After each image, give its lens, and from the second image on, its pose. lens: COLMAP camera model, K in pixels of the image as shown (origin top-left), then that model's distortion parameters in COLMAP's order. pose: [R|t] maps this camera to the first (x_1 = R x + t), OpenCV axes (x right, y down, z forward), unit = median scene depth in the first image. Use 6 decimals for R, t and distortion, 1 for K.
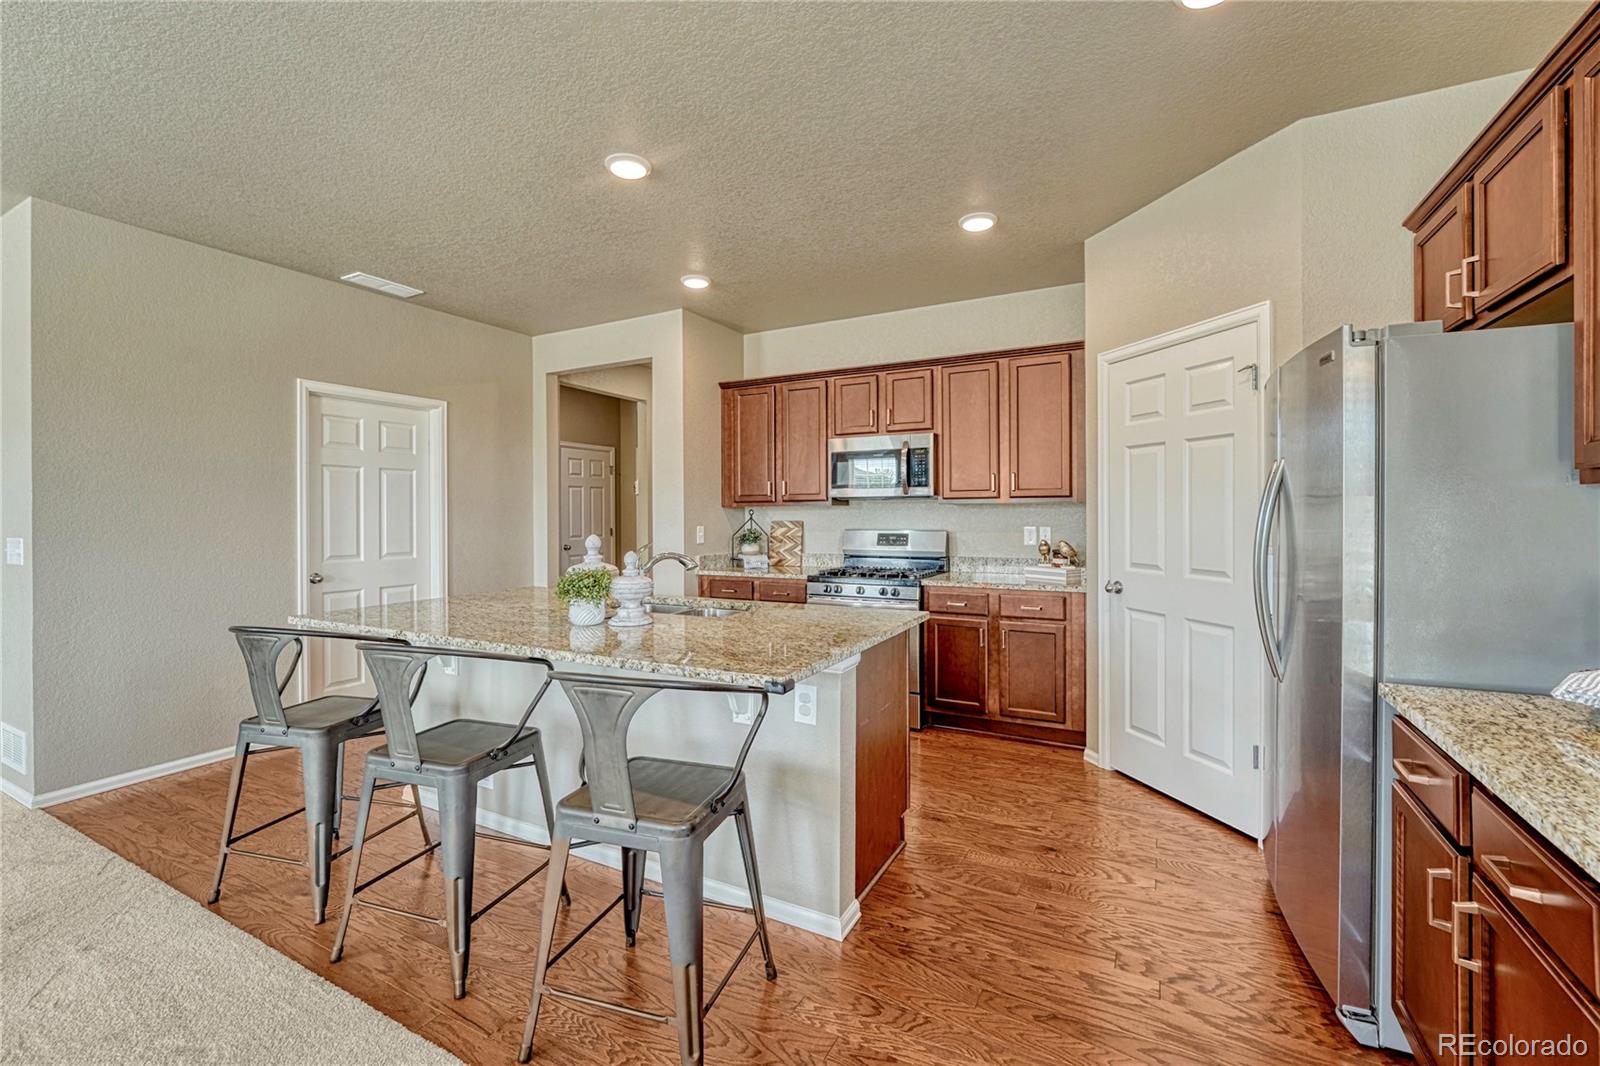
lens RADIAL K [[680.6, 0, 806.5], [0, 680.6, 510.9], [0, 0, 1]] dist [-0.009972, -0.000162]
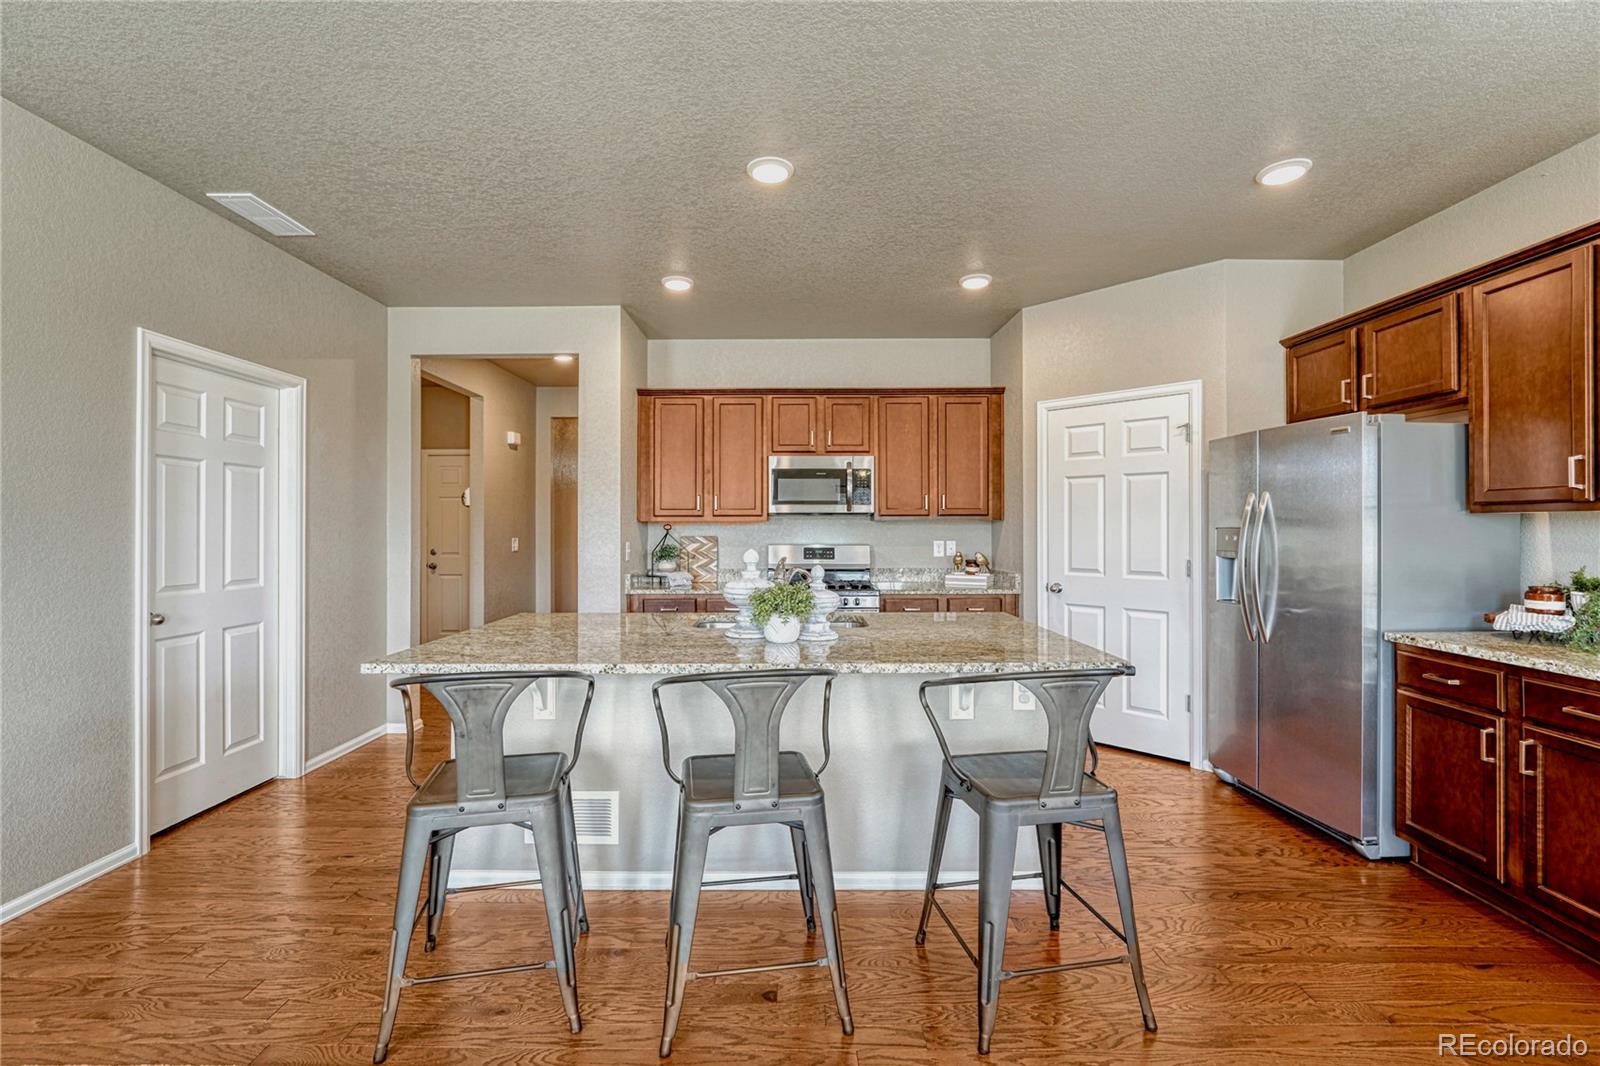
lens RADIAL K [[680.6, 0, 798.5], [0, 680.6, 521.2], [0, 0, 1]] dist [-0.009972, -0.000162]
pose [[0.884933, 0.010046, 0.465610, -0.430099], [-0.005053, 0.999916, -0.011970, 0.004823], [-0.465691, 0.008239, 0.884909, 0.078377]]
